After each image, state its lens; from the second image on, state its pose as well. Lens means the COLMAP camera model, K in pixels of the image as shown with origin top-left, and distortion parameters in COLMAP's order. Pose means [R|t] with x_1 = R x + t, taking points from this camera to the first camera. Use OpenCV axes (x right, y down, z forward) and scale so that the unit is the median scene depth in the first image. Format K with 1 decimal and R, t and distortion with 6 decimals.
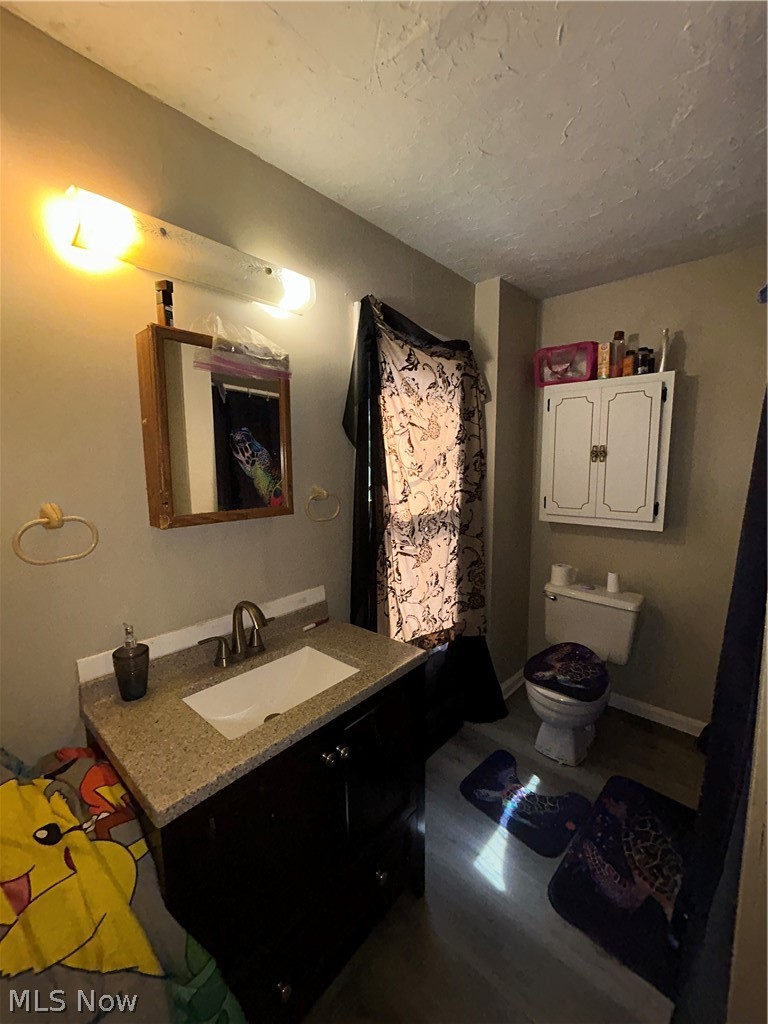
lens RADIAL K [[416.1, 0, 385.3], [0, 416.1, 511.3], [0, 0, 1]] dist [0.007816, -0.001216]
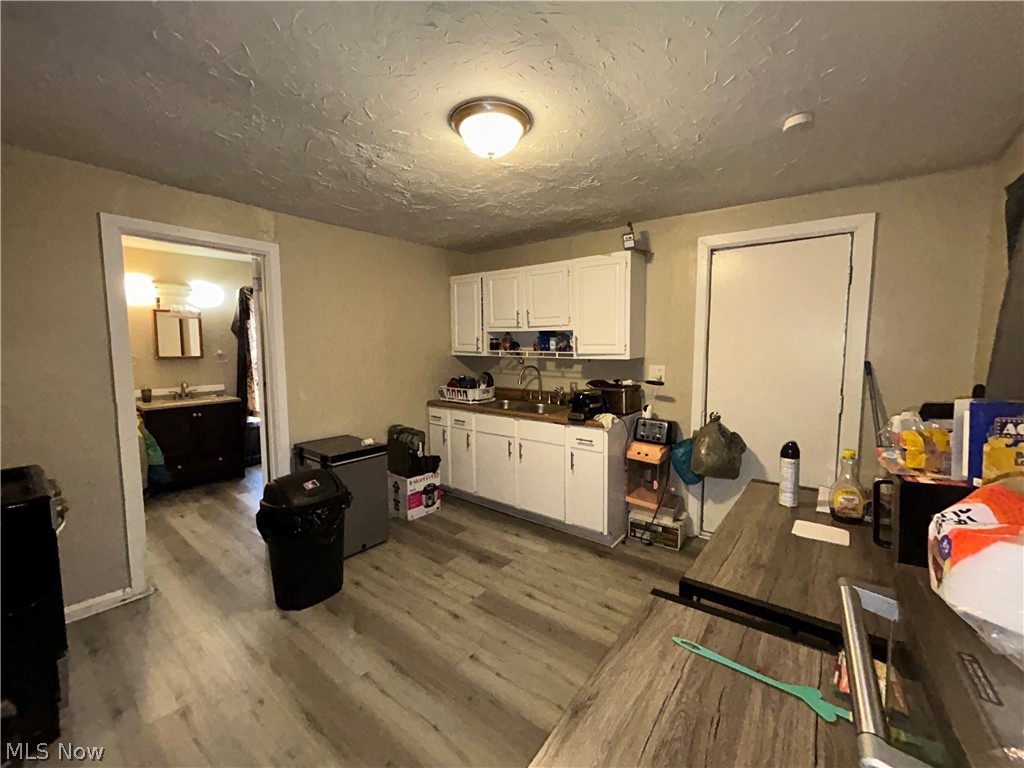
lens RADIAL K [[416.1, 0, 509.7], [0, 416.1, 377.5], [0, 0, 1]] dist [0.007816, -0.001216]
pose [[0.998915, -0.004027, 0.046394, 2.019984], [0.006113, 0.998972, -0.044910, 0.313052], [-0.046166, 0.045145, 0.997913, -2.373525]]
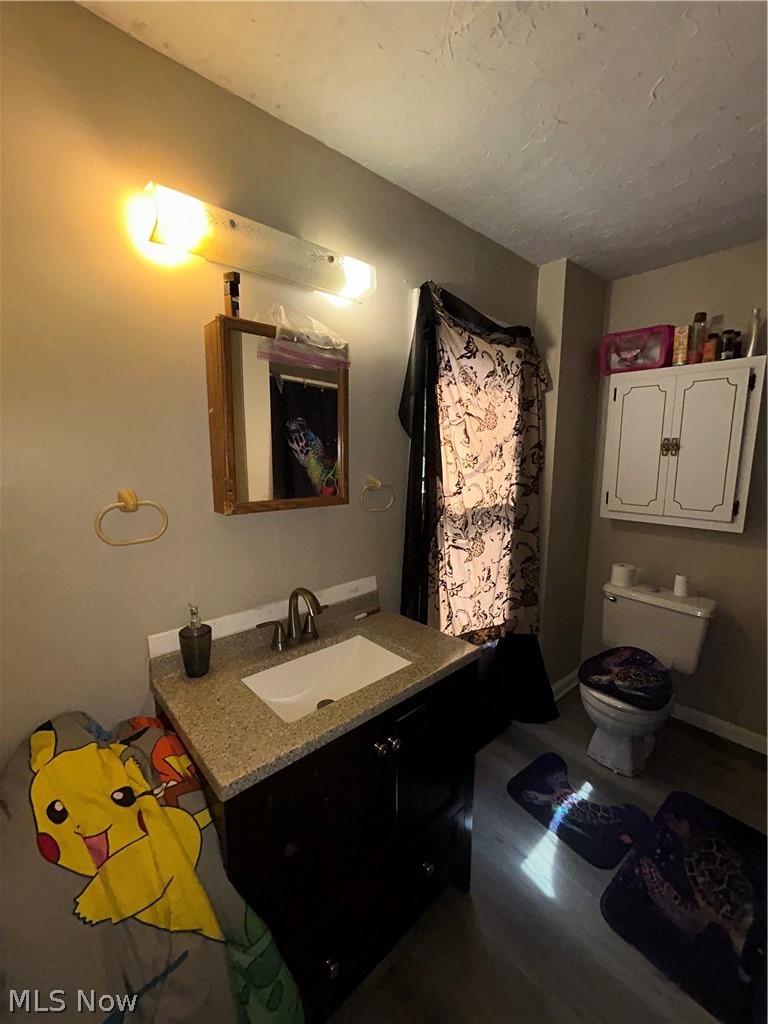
lens RADIAL K [[416.1, 0, 386.1], [0, 416.1, 510.9], [0, 0, 1]] dist [0.007816, -0.001216]
pose [[0.993889, 0.027513, -0.106896, -0.021618], [-0.025248, 0.999428, 0.022491, -0.001083], [0.107454, -0.019655, 0.994016, 0.010654]]
